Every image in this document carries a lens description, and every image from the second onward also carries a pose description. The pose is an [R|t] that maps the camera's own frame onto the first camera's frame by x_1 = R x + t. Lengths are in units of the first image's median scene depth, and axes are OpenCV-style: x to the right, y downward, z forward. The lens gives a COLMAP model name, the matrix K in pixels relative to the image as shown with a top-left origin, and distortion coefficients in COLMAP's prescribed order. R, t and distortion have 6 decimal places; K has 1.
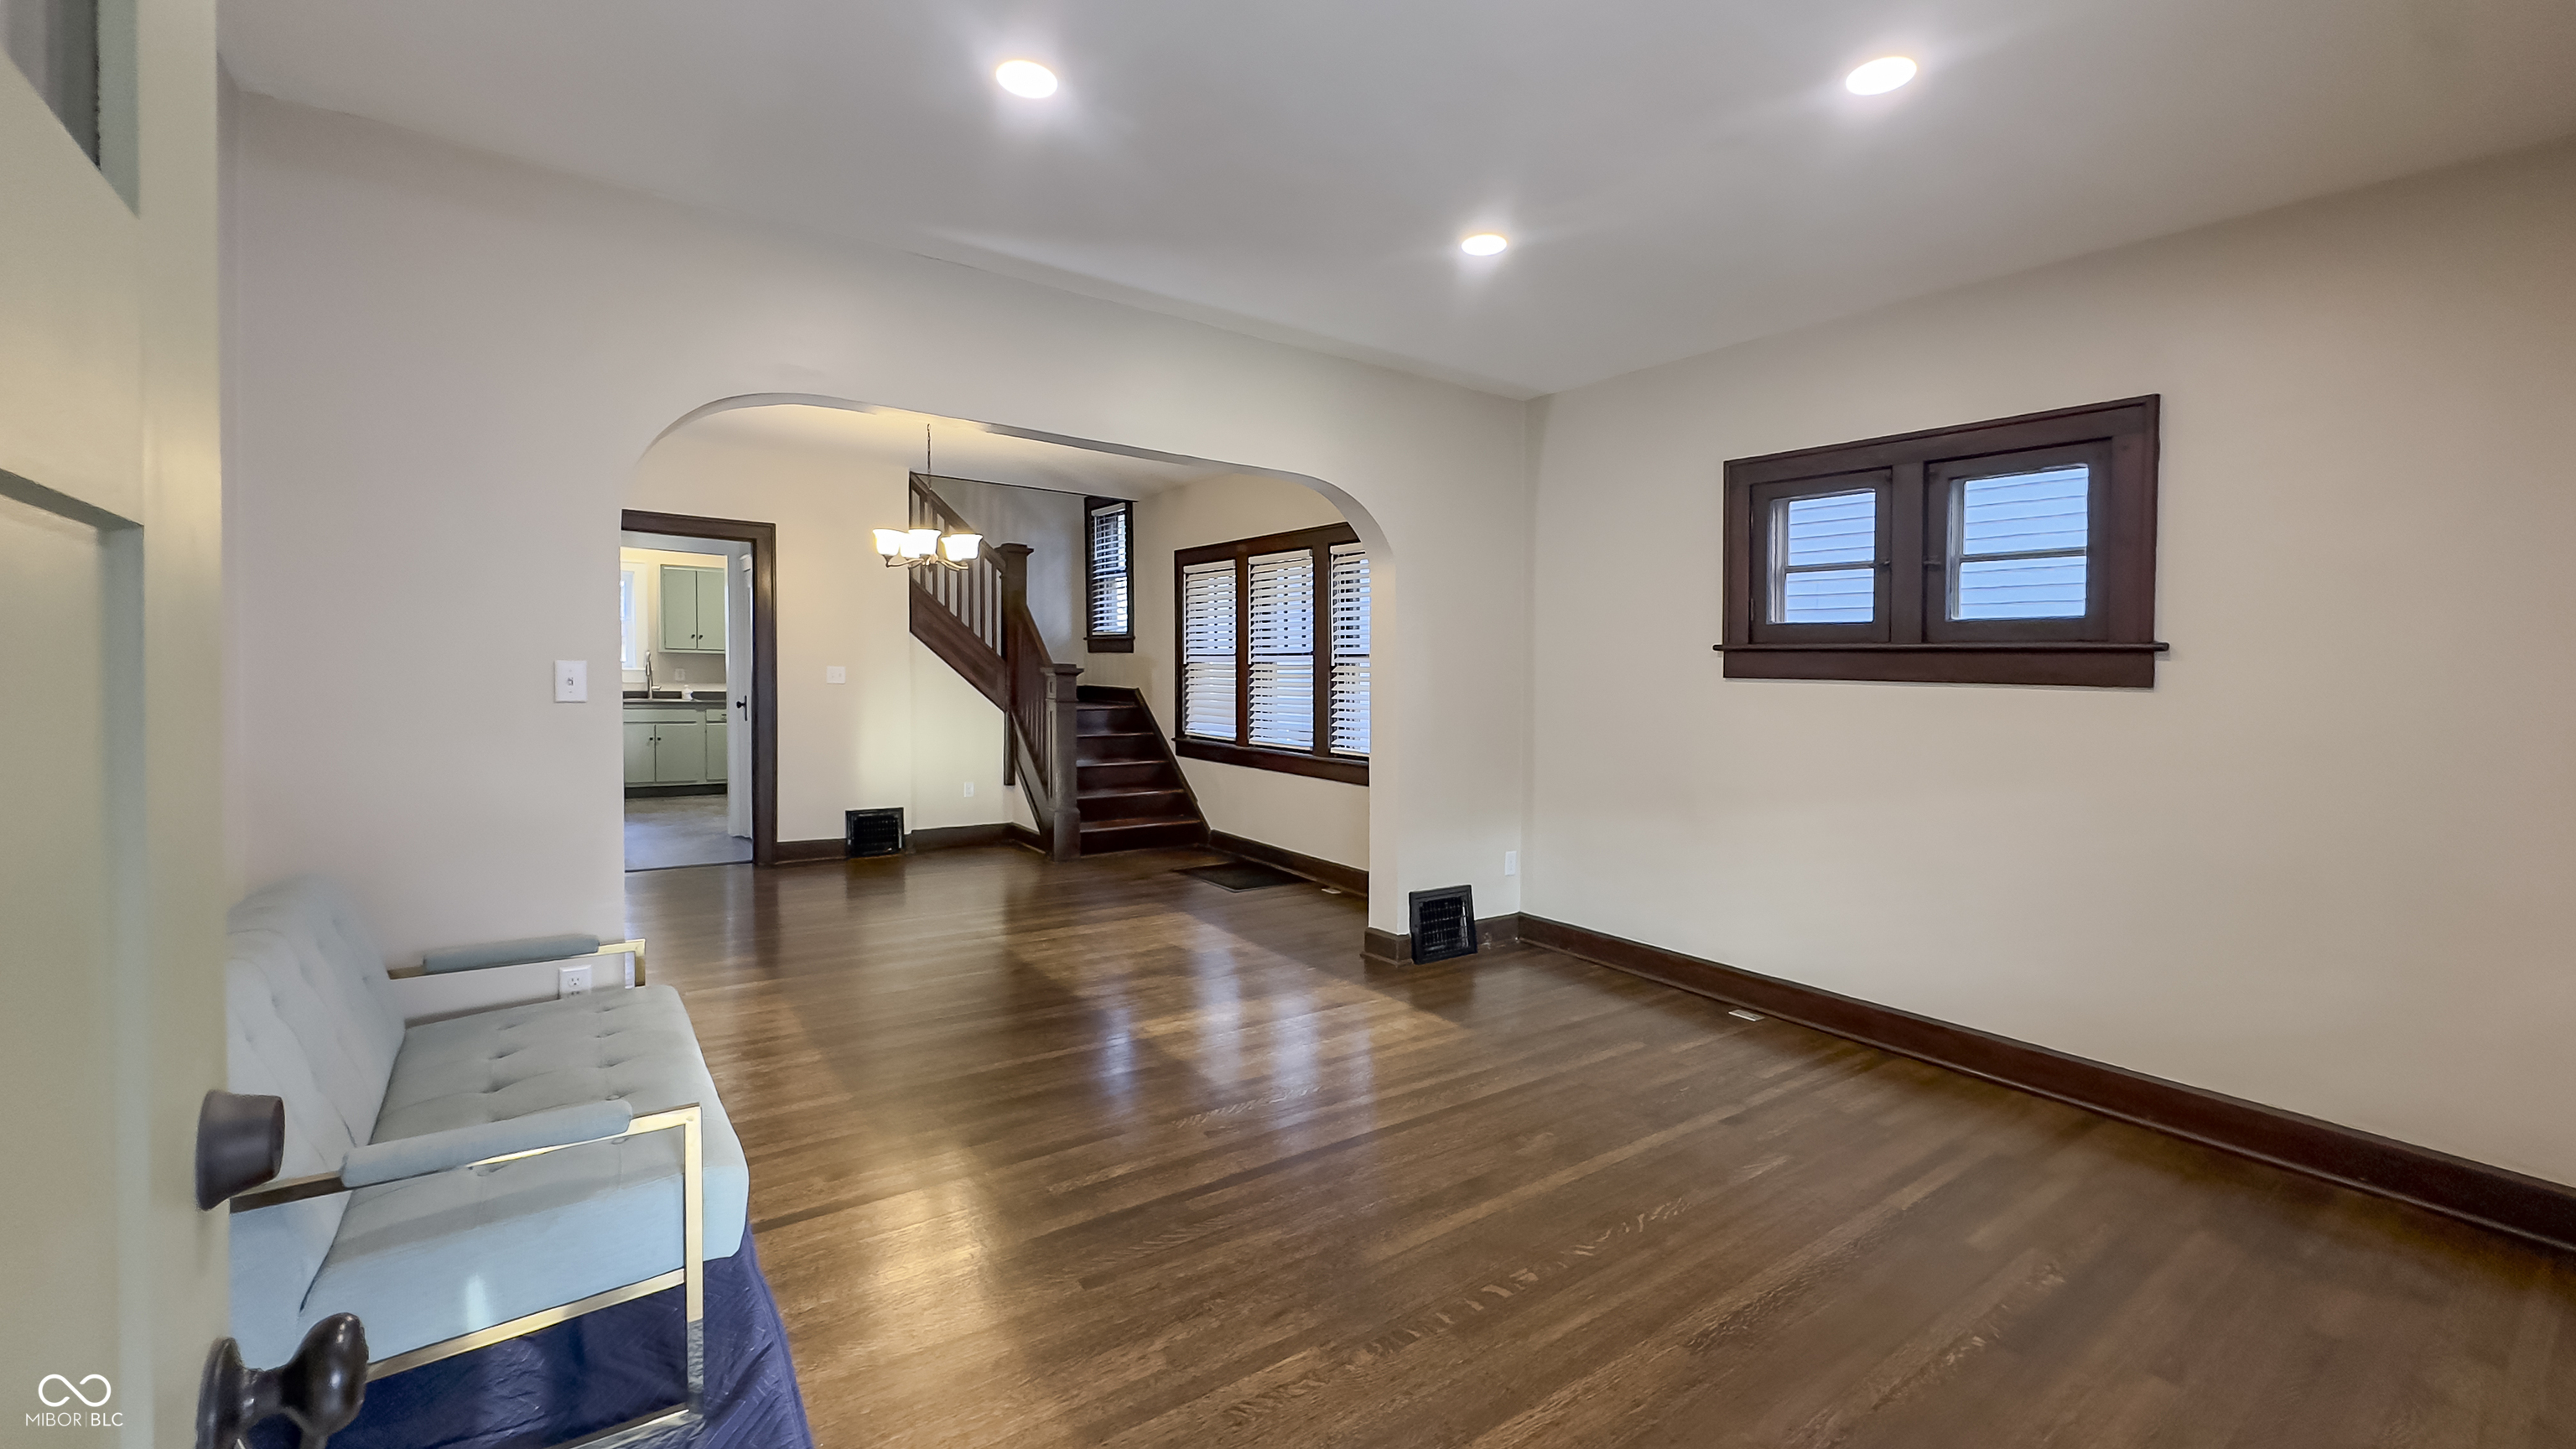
lens RADIAL K [[1067.9, 0, 1338.4], [0, 1067.9, 752.2], [0, 0, 1]] dist [0.013634, -0.000528]
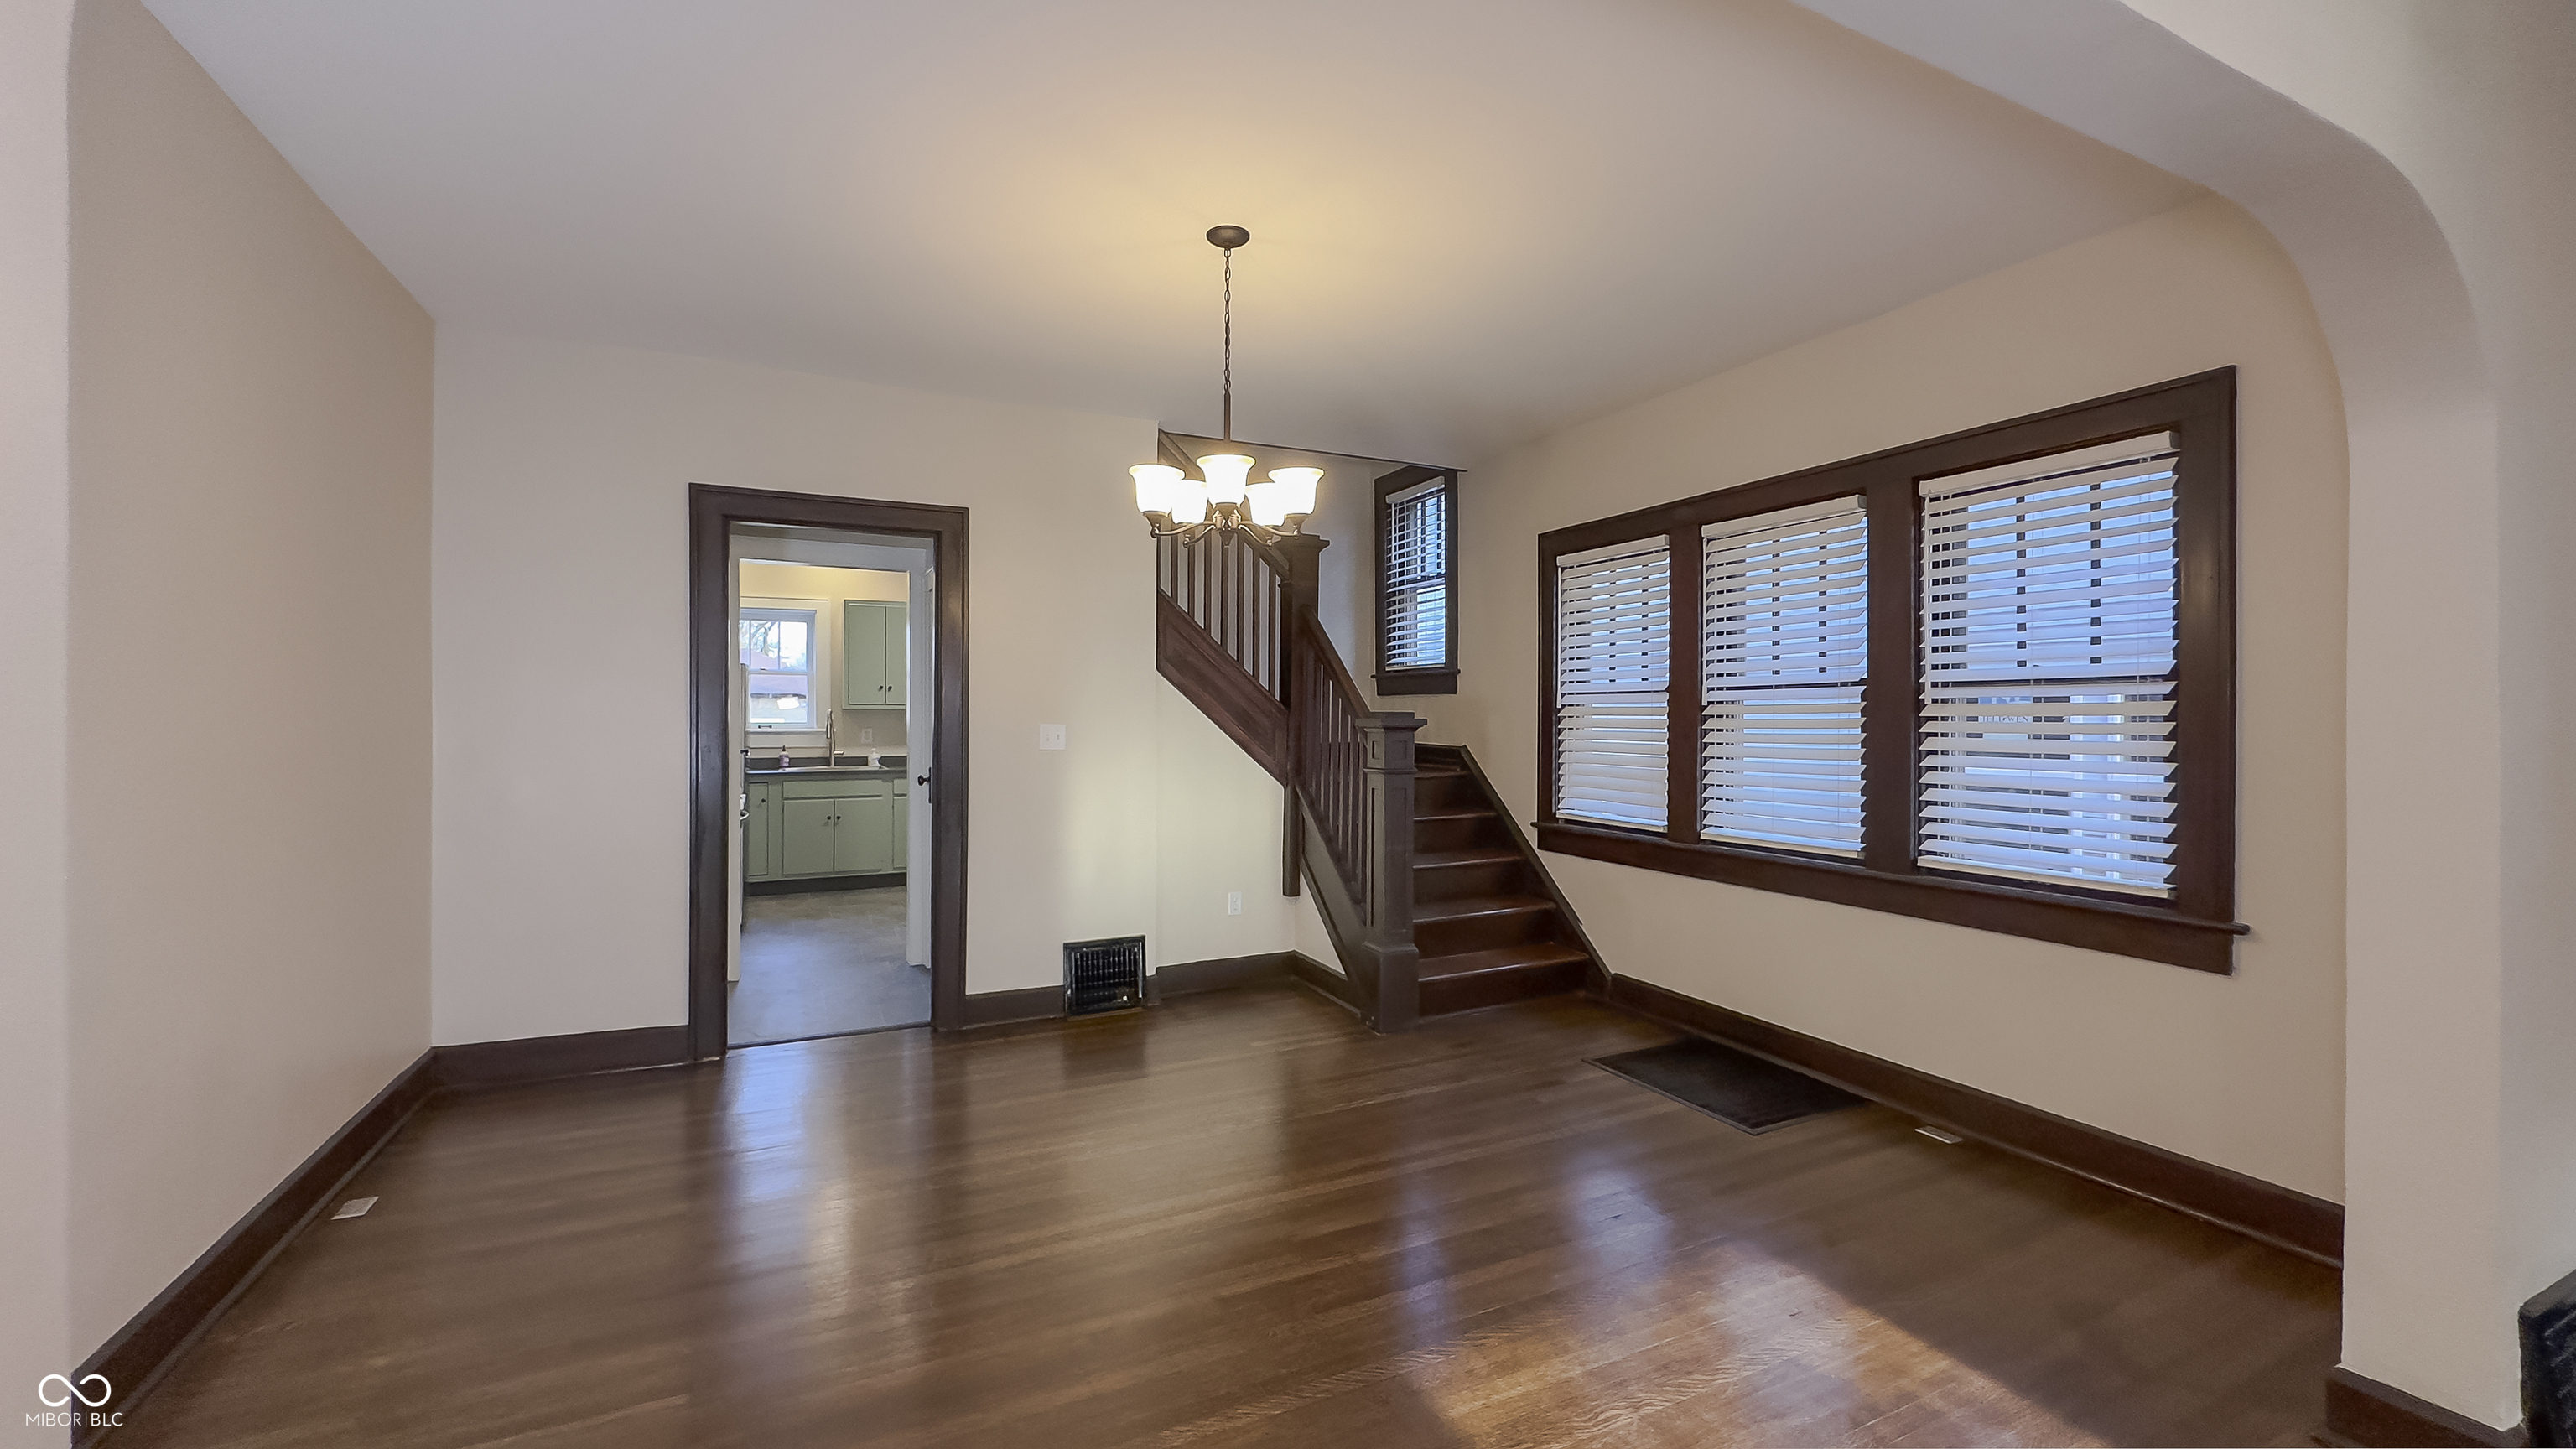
lens RADIAL K [[1067.9, 0, 1312.1], [0, 1067.9, 742.6], [0, 0, 1]] dist [0.013634, -0.000528]
pose [[0.982926, -0.015314, -0.183364, -0.188583], [0.005800, 0.998614, -0.052311, -0.032116], [0.183911, 0.050354, 0.981652, 0.379684]]
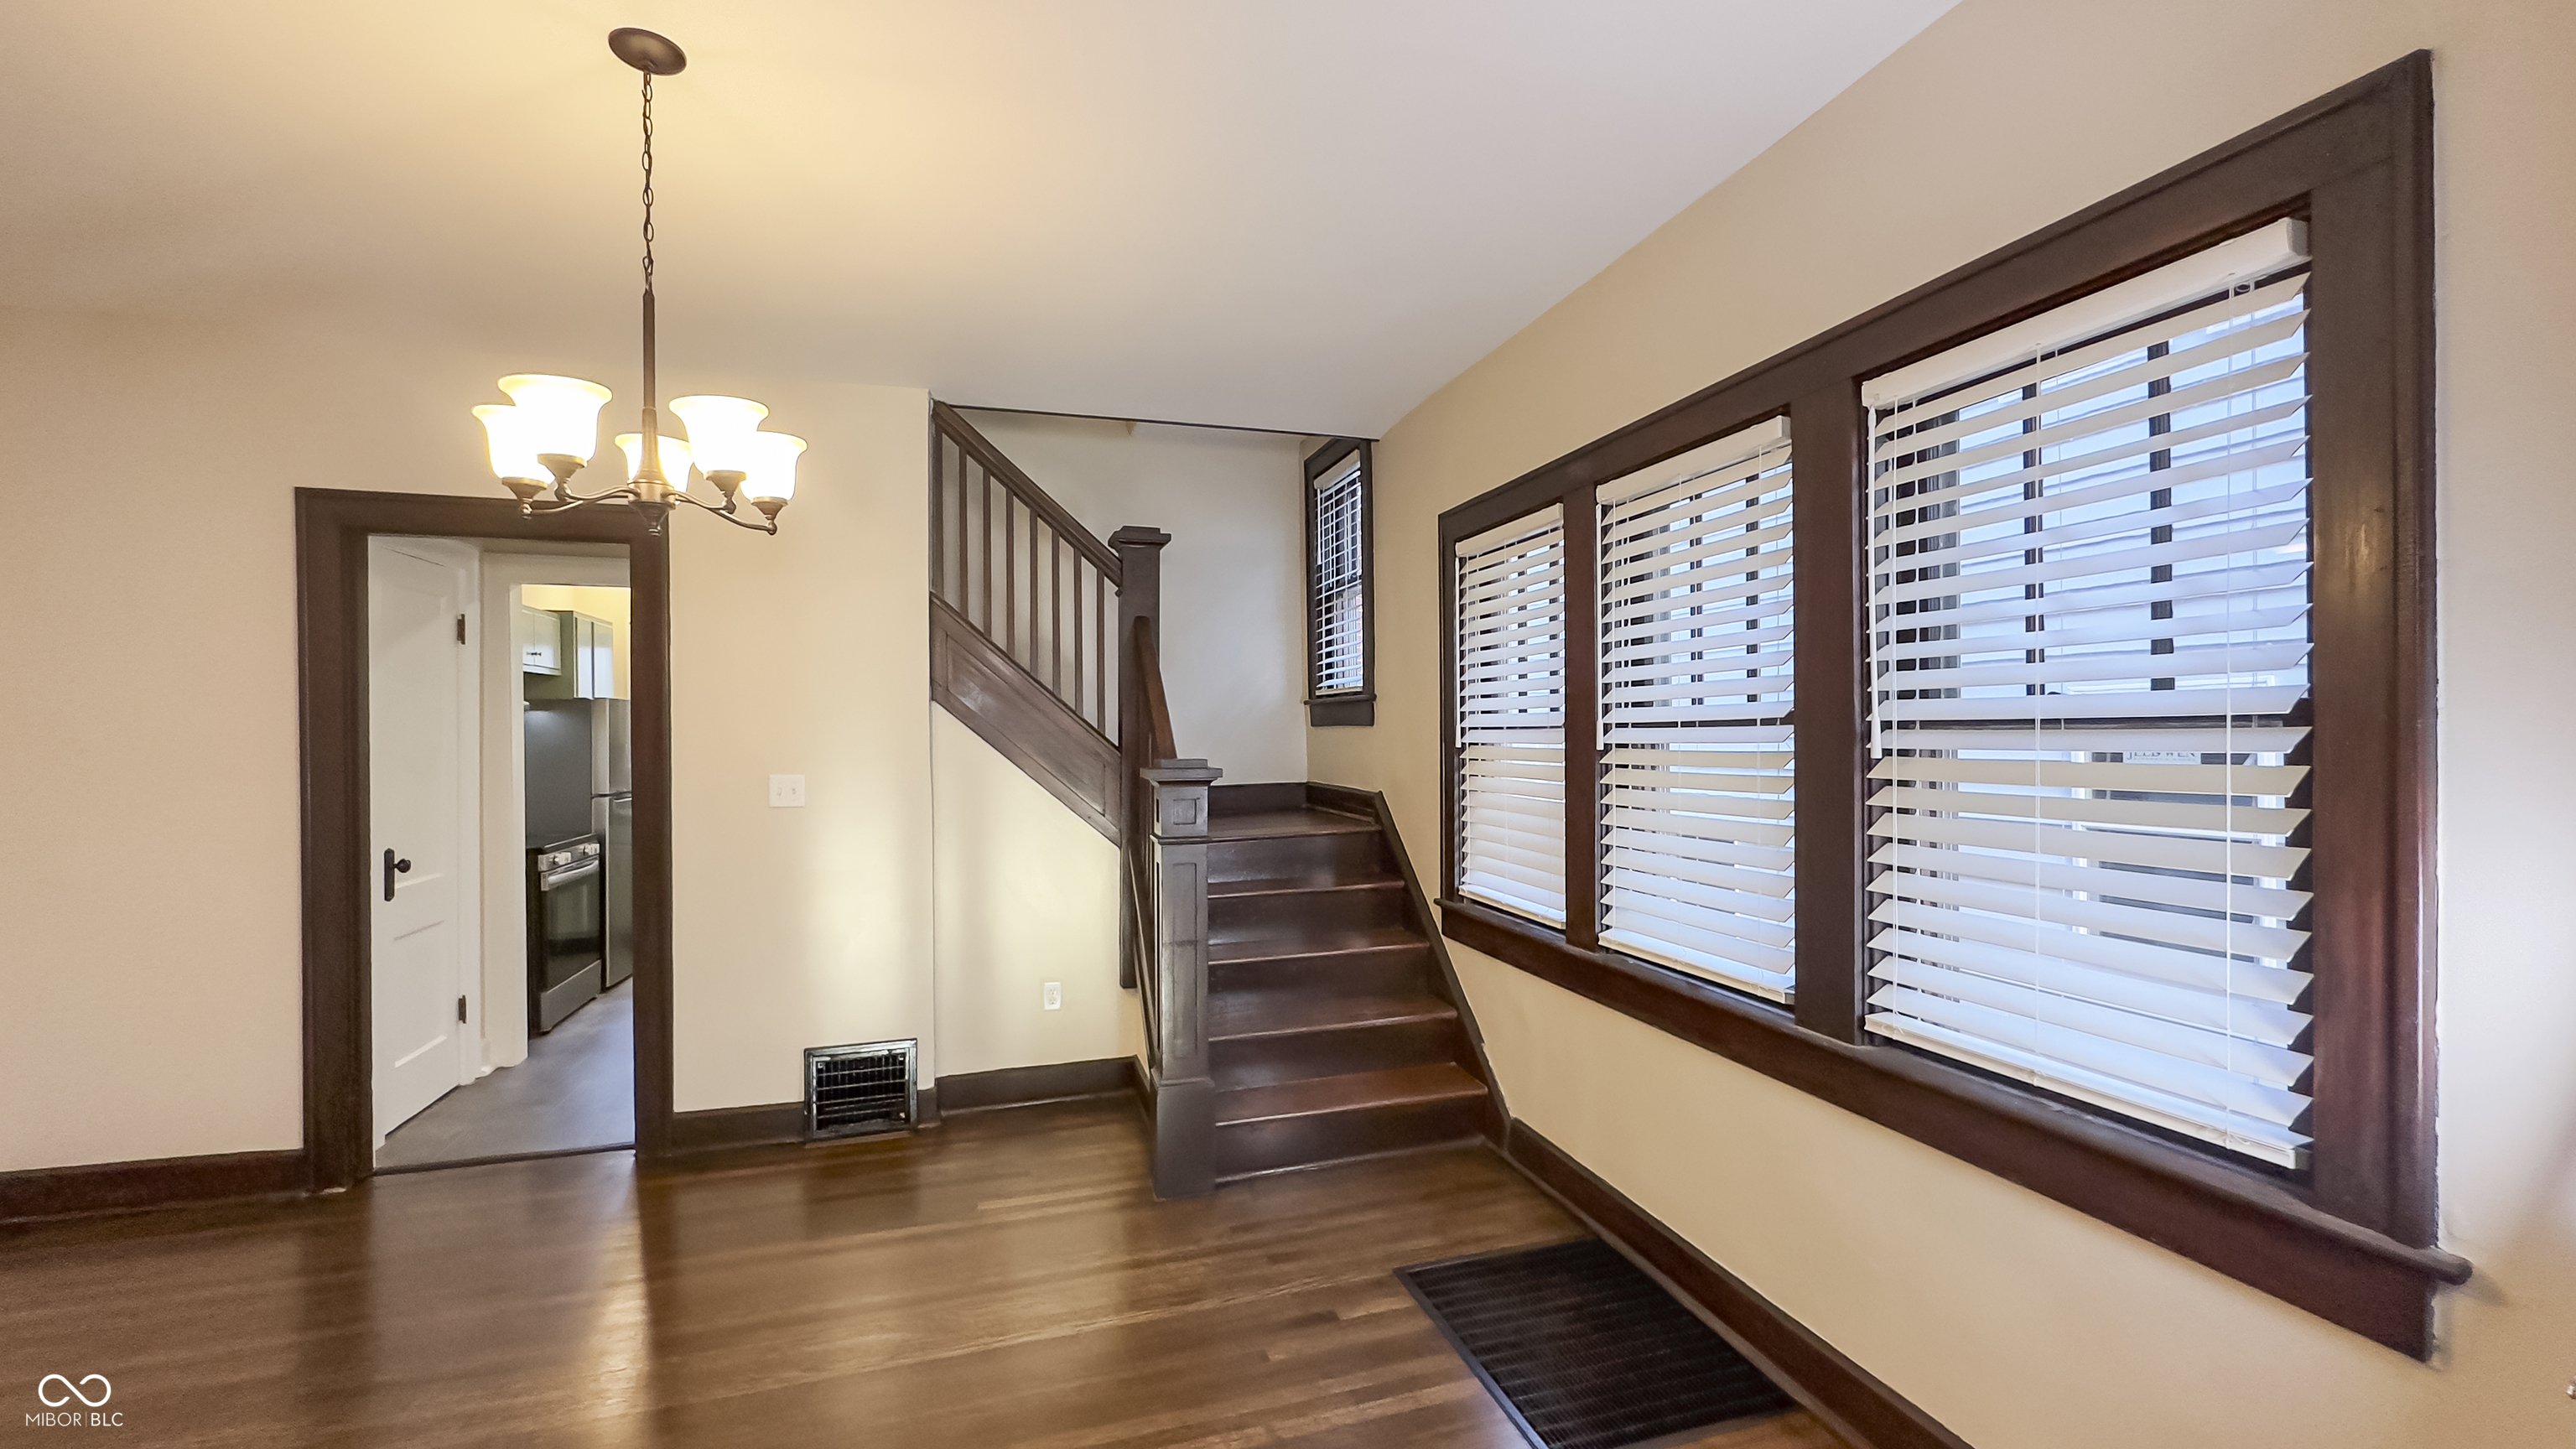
lens RADIAL K [[1067.9, 0, 1306.8], [0, 1067.9, 755.1], [0, 0, 1]] dist [0.013634, -0.000528]
pose [[0.937553, -0.020166, -0.347258, -0.046749], [0.001260, 0.998508, -0.054584, -0.058701], [0.347841, 0.050738, 0.936180, 0.585426]]
